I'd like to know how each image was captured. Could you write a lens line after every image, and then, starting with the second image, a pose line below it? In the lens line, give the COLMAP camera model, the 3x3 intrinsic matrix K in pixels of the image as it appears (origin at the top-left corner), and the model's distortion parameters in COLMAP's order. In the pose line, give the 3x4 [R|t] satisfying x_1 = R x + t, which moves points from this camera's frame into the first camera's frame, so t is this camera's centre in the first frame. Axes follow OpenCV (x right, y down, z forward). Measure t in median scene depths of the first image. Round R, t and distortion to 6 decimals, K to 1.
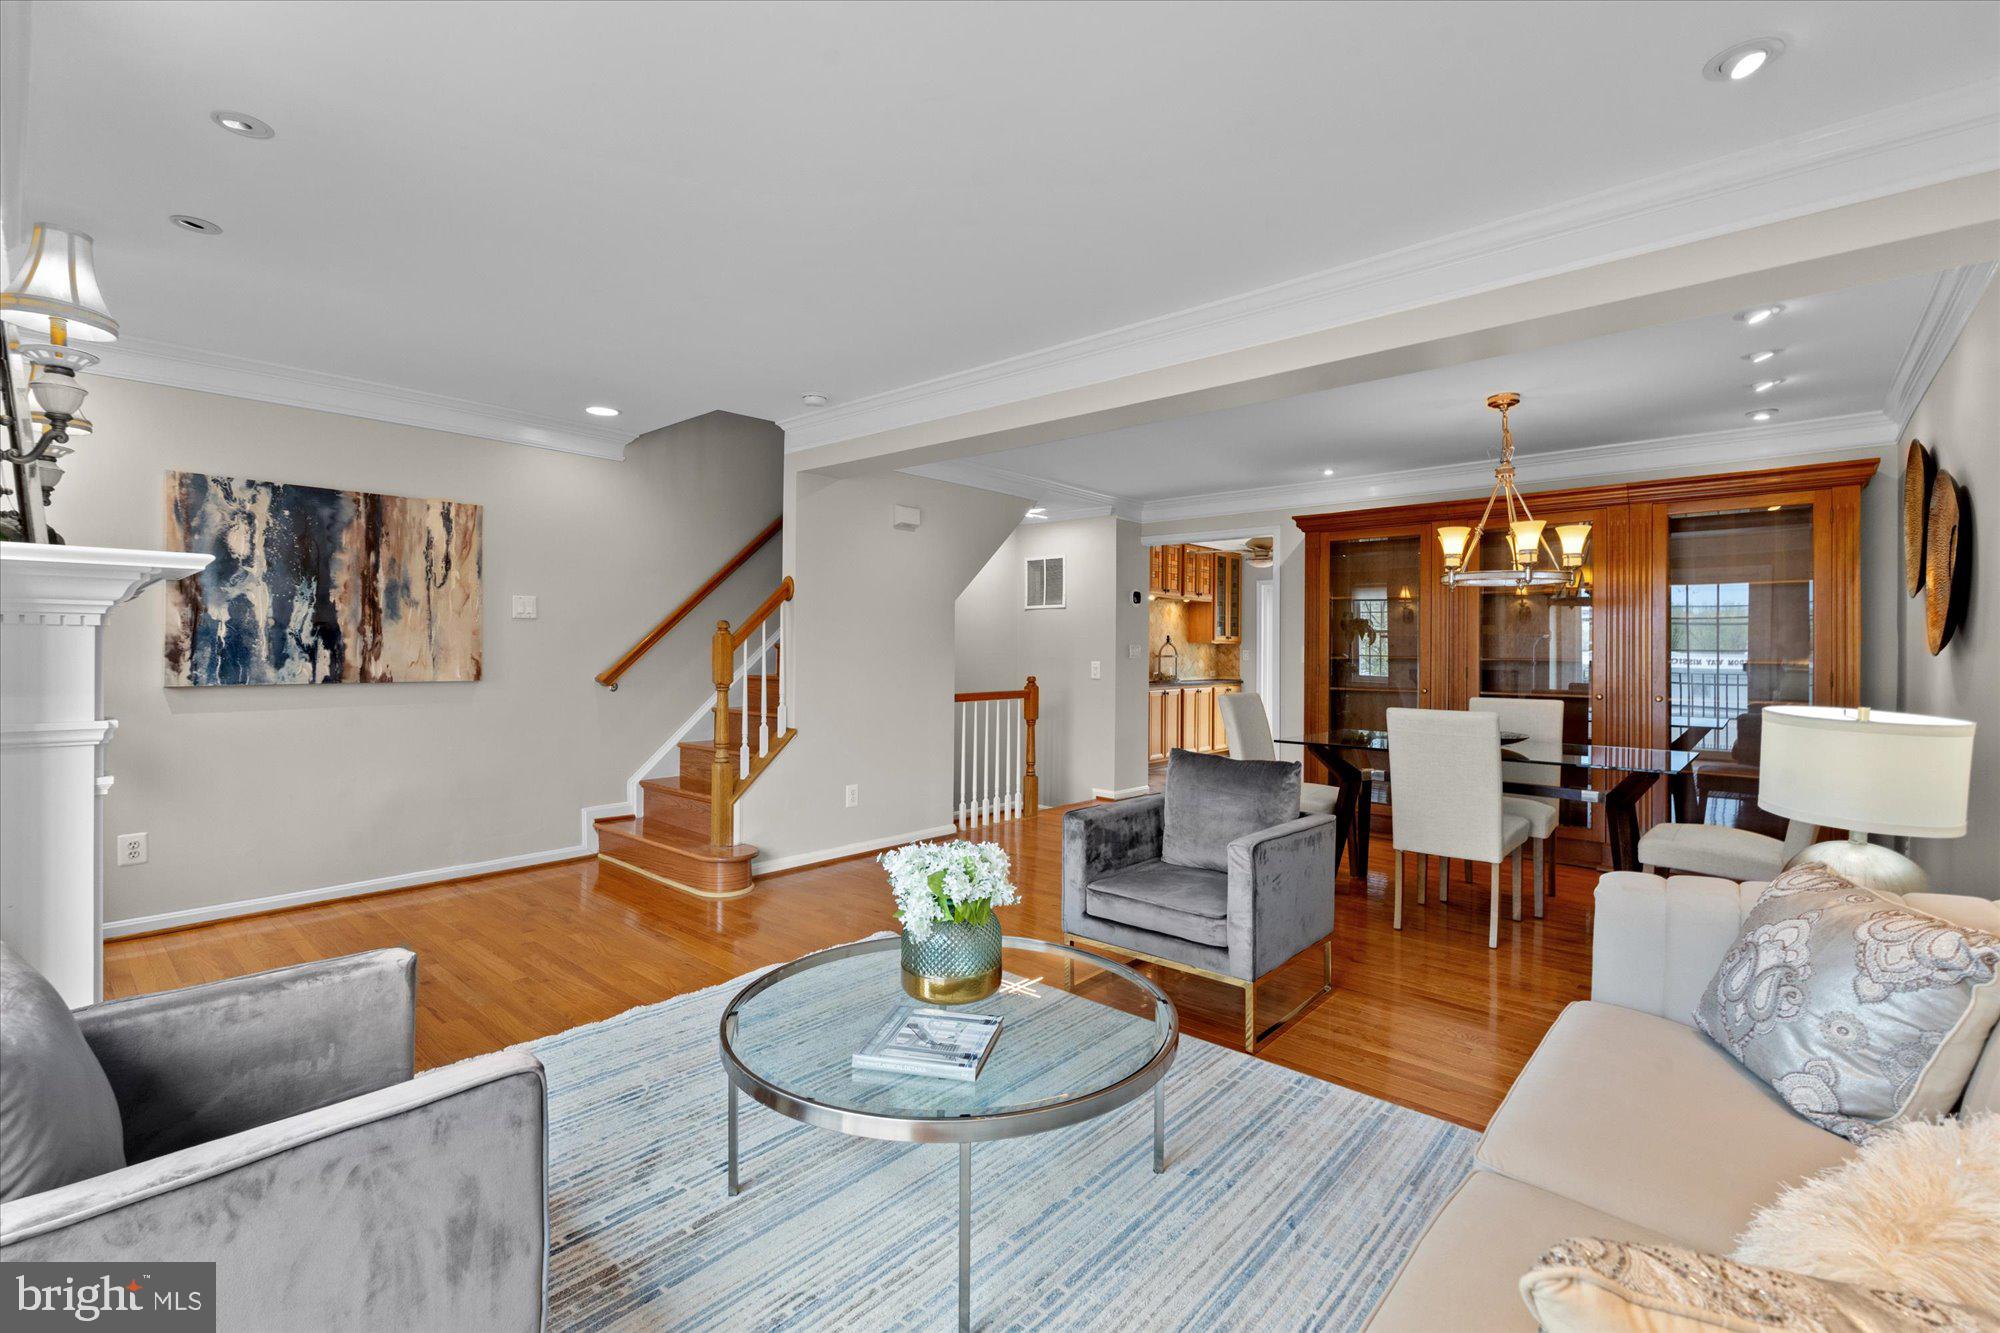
lens RADIAL K [[877.1, 0, 992.9], [0, 877.1, 661.0], [0, 0, 1]] dist [-0.001070, 0.000147]
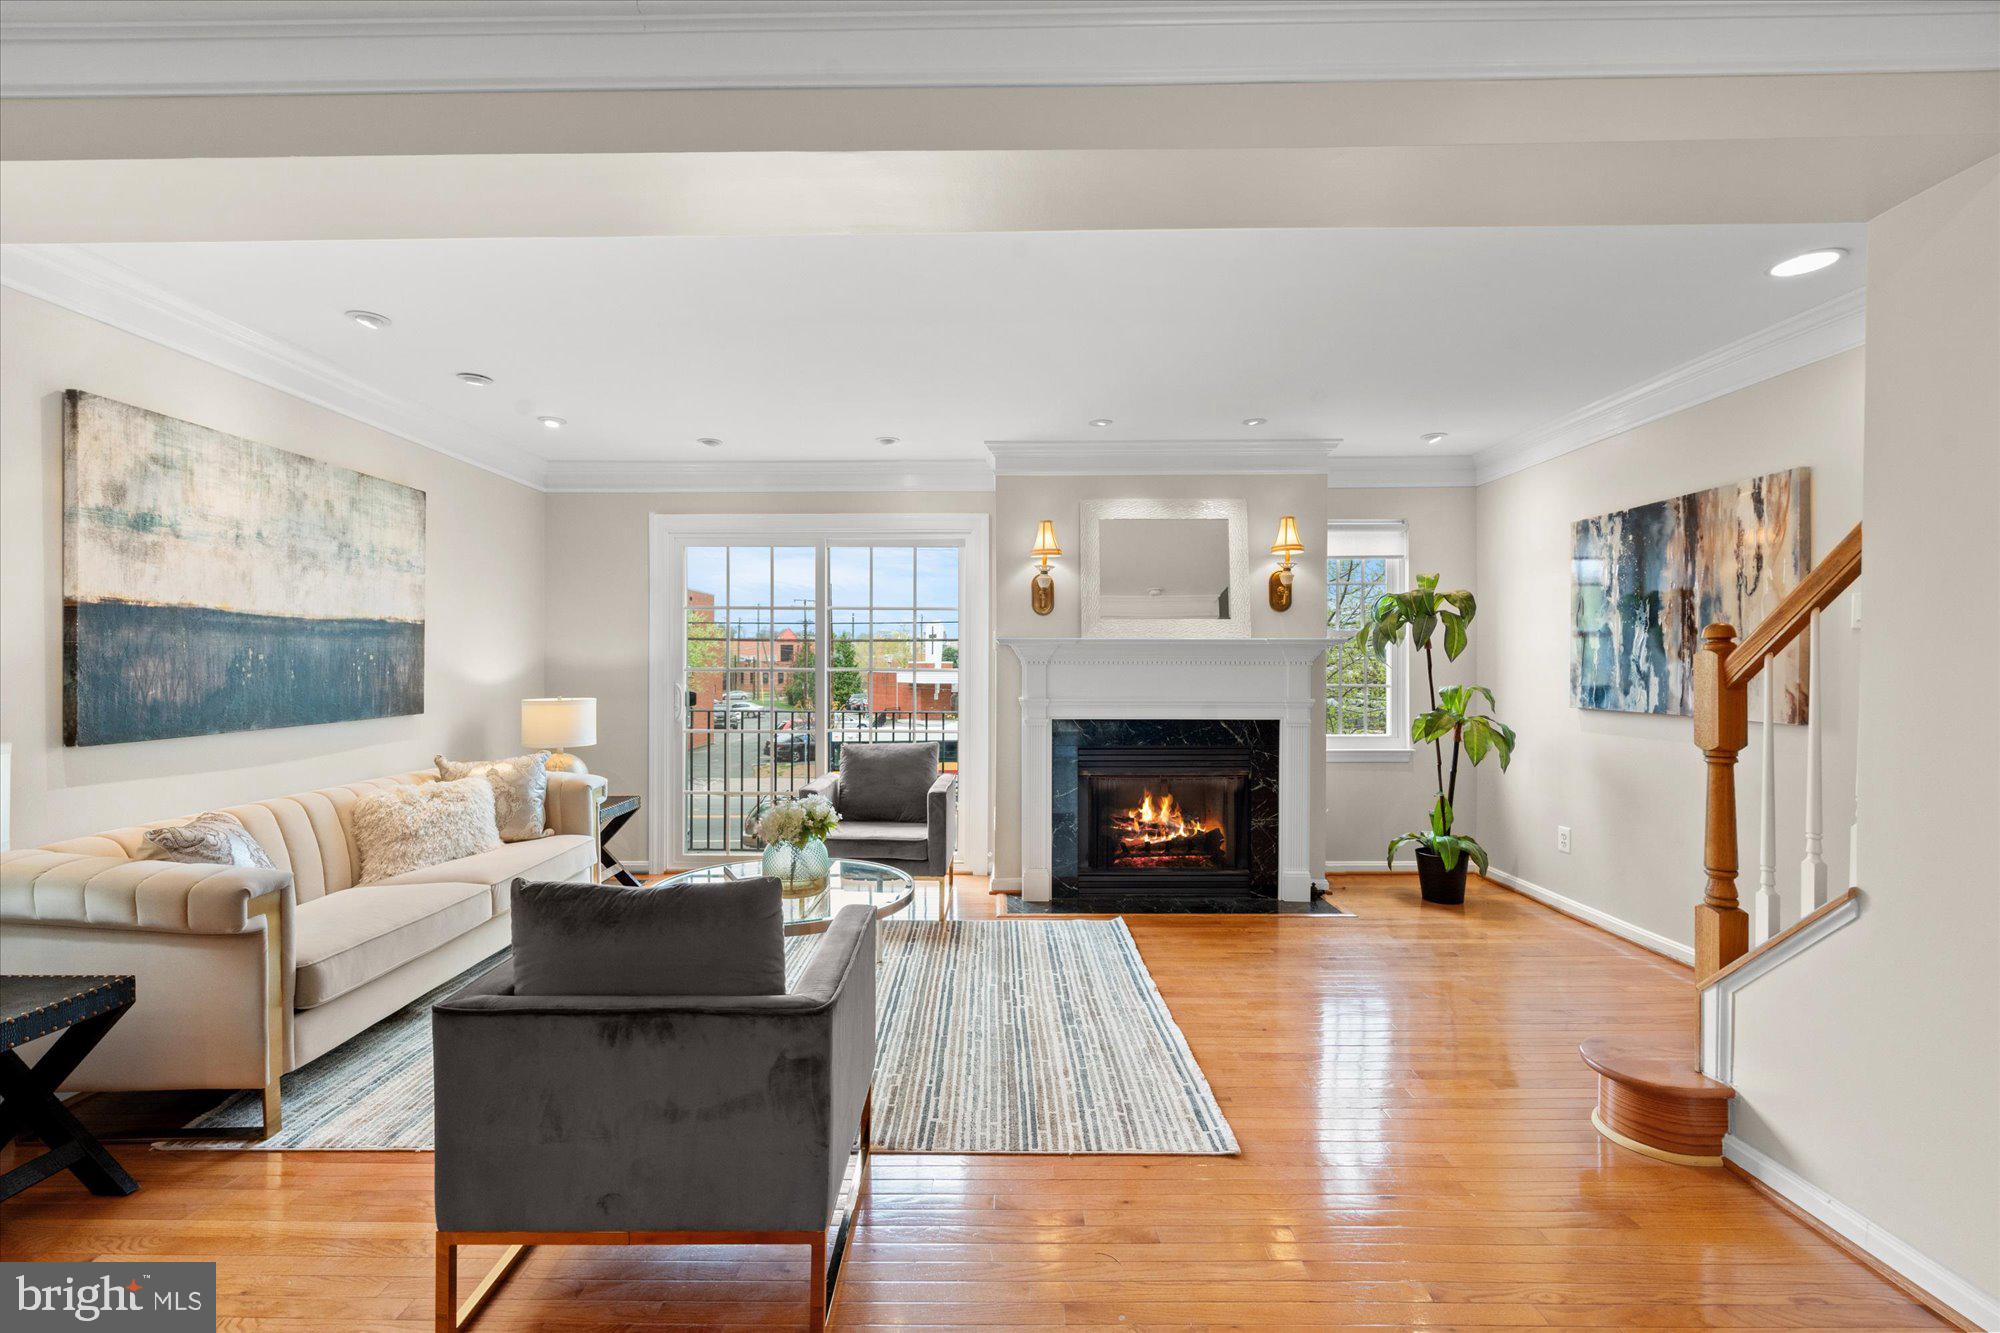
lens RADIAL K [[872.1, 0, 988.5], [0, 872.1, 666.1], [0, 0, 1]] dist [-0.001004, -0.000143]
pose [[-0.747700, -0.002386, -0.664032, 0.373240], [-0.012314, 0.999871, 0.010273, -0.025132], [0.663922, 0.015858, -0.747633, 1.221787]]
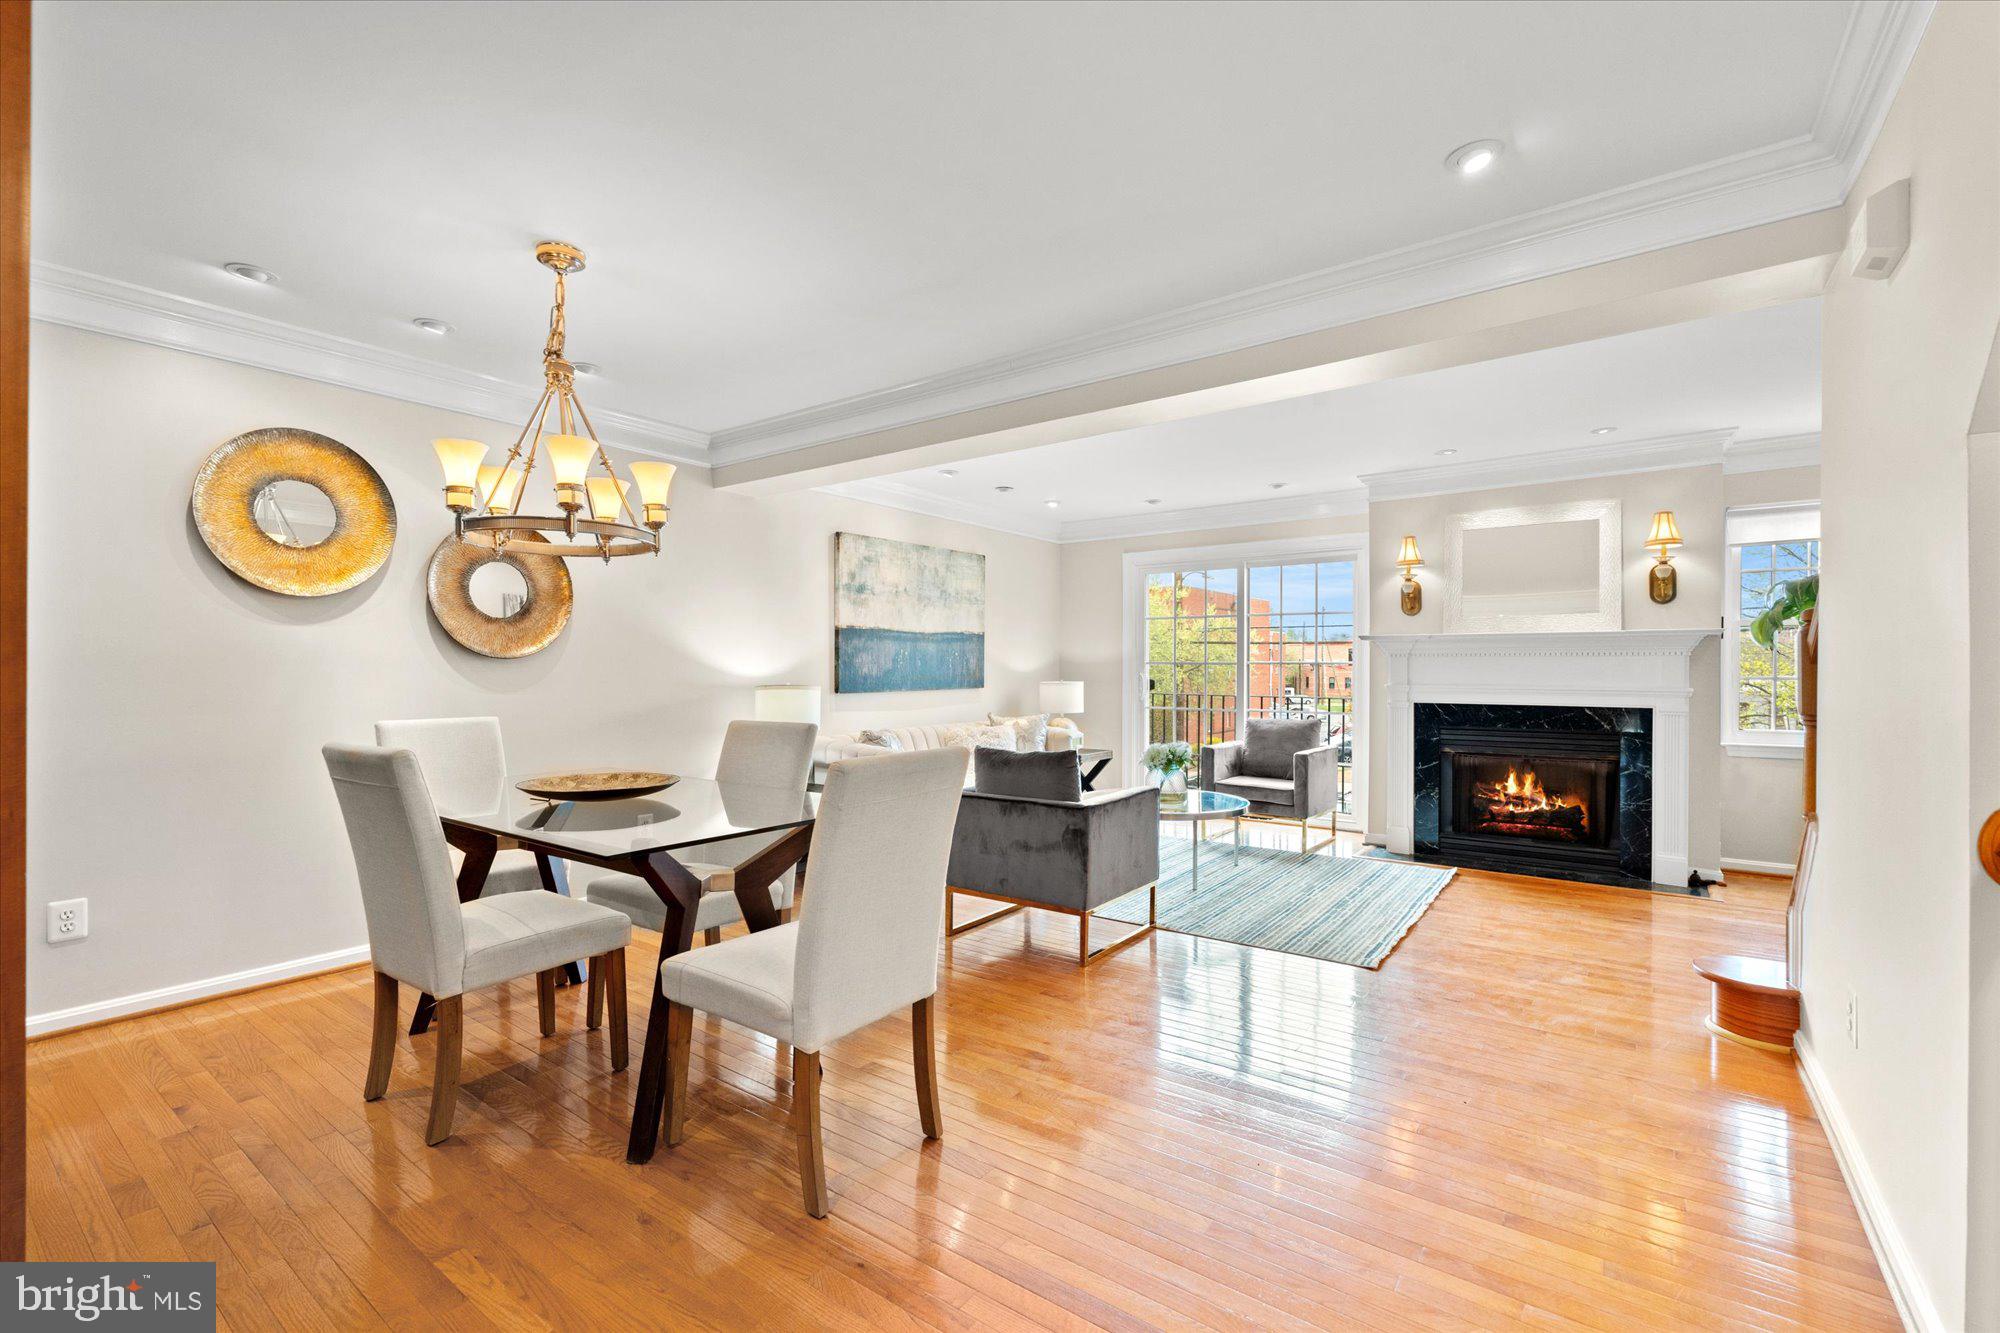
lens RADIAL K [[872.1, 0, 988.5], [0, 872.1, 666.1], [0, 0, 1]] dist [-0.001004, -0.000143]
pose [[-0.995615, -0.005462, -0.093384, 0.339049], [-0.006413, 0.999931, 0.009885, -0.010300], [0.093323, 0.010440, -0.995581, 1.742466]]
